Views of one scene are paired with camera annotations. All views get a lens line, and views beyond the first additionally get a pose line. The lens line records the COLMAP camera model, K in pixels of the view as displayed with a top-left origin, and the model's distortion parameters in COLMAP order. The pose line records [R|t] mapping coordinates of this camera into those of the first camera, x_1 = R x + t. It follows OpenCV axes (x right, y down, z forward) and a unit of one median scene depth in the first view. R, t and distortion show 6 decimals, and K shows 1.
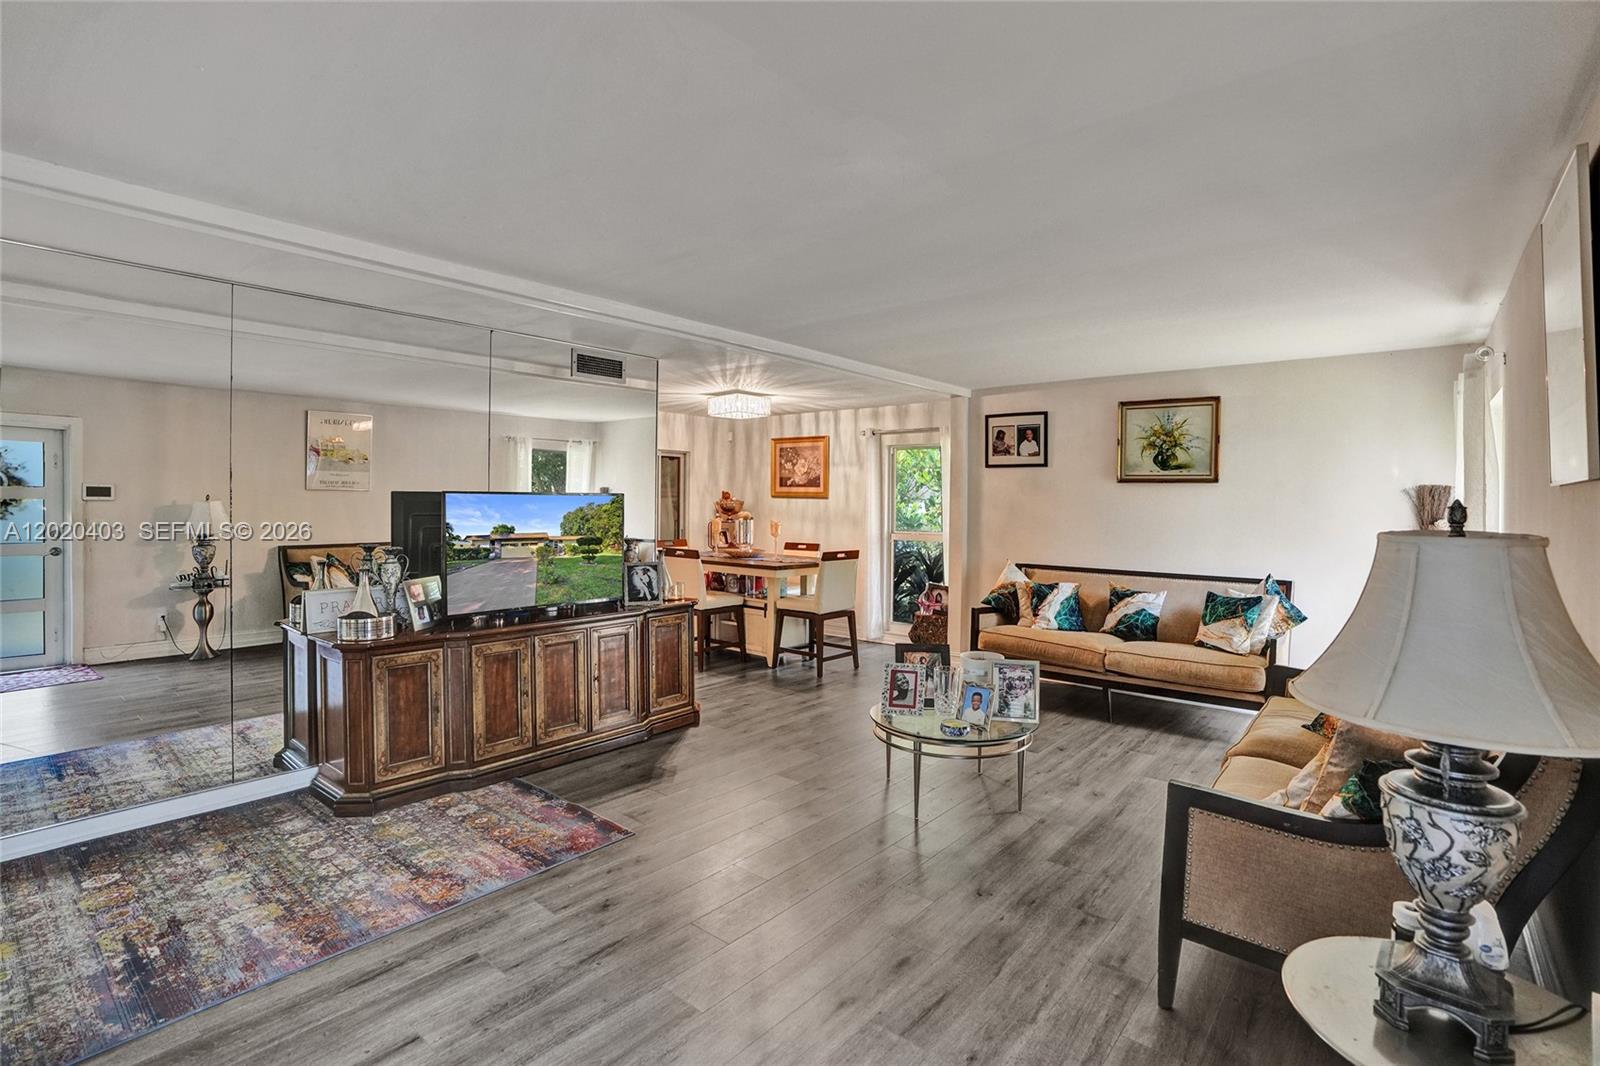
lens RADIAL K [[749.1, 0, 841.8], [0, 749.1, 504.7], [0, 0, 1]] dist [-0.063478, 0.025244]
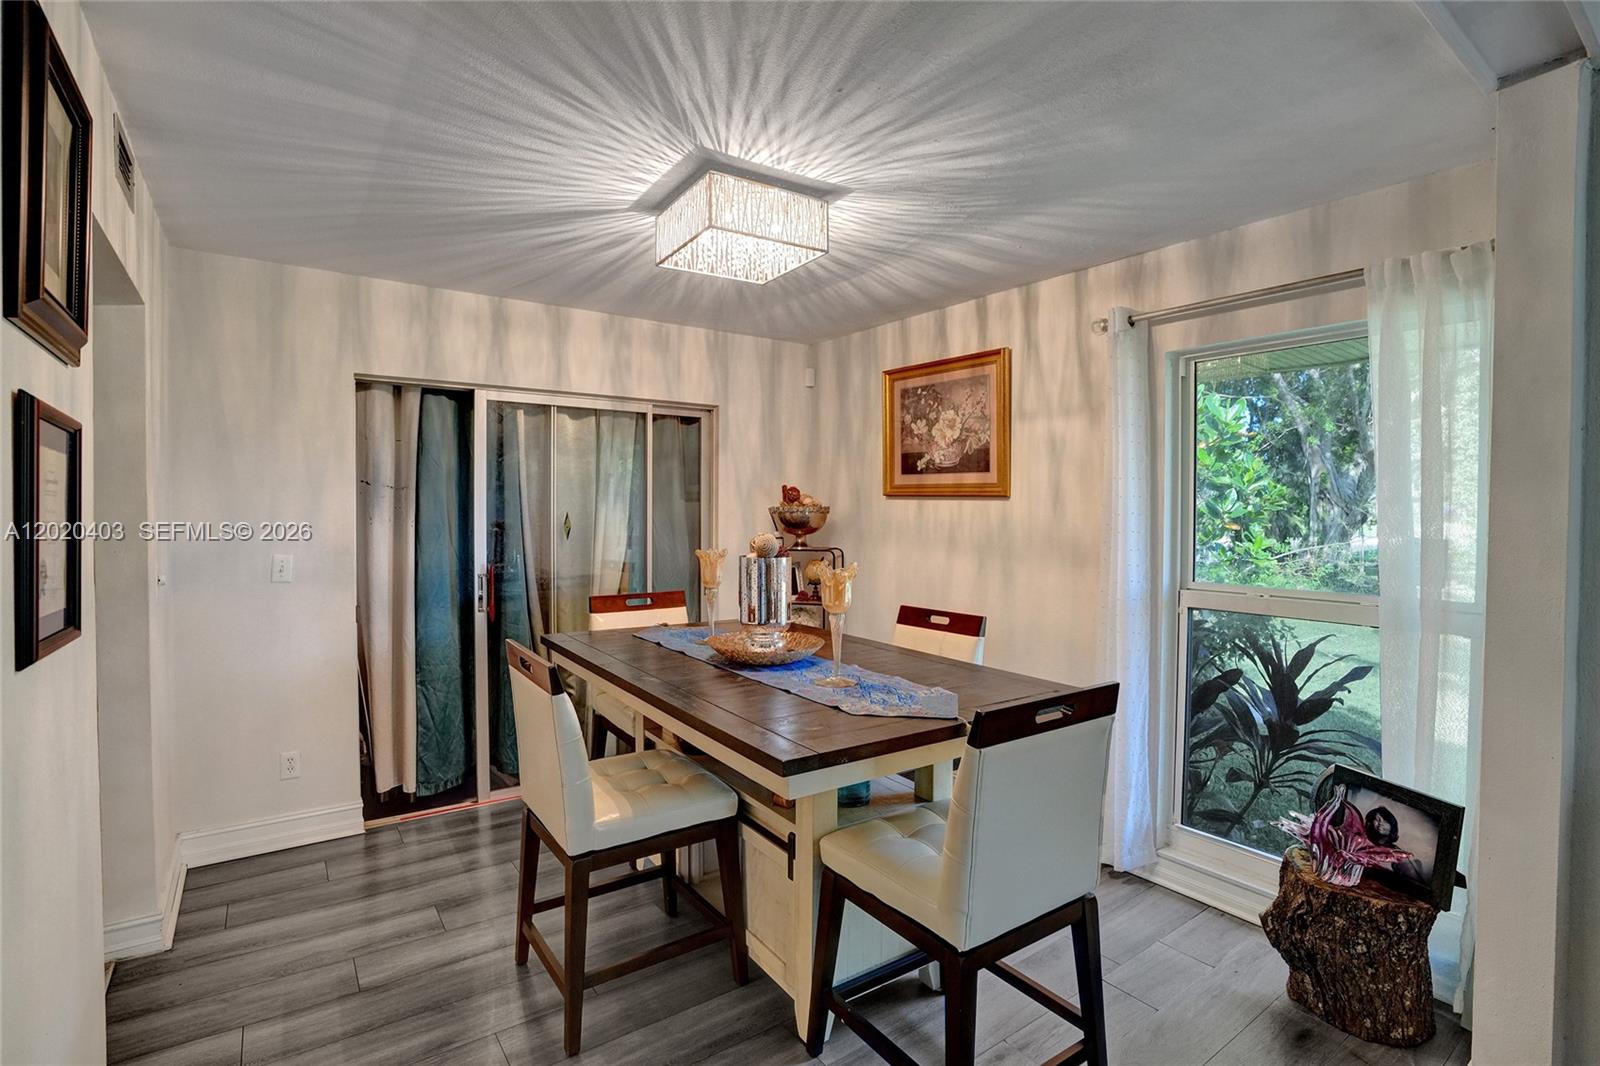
lens RADIAL K [[749.1, 0, 813.6], [0, 749.1, 519.5], [0, 0, 1]] dist [-0.063478, 0.025244]
pose [[0.959448, -0.000039, -0.281886, -0.005837], [0.001842, 0.999980, 0.006132, 0.001020], [0.281880, -0.006402, 0.959428, 0.575705]]
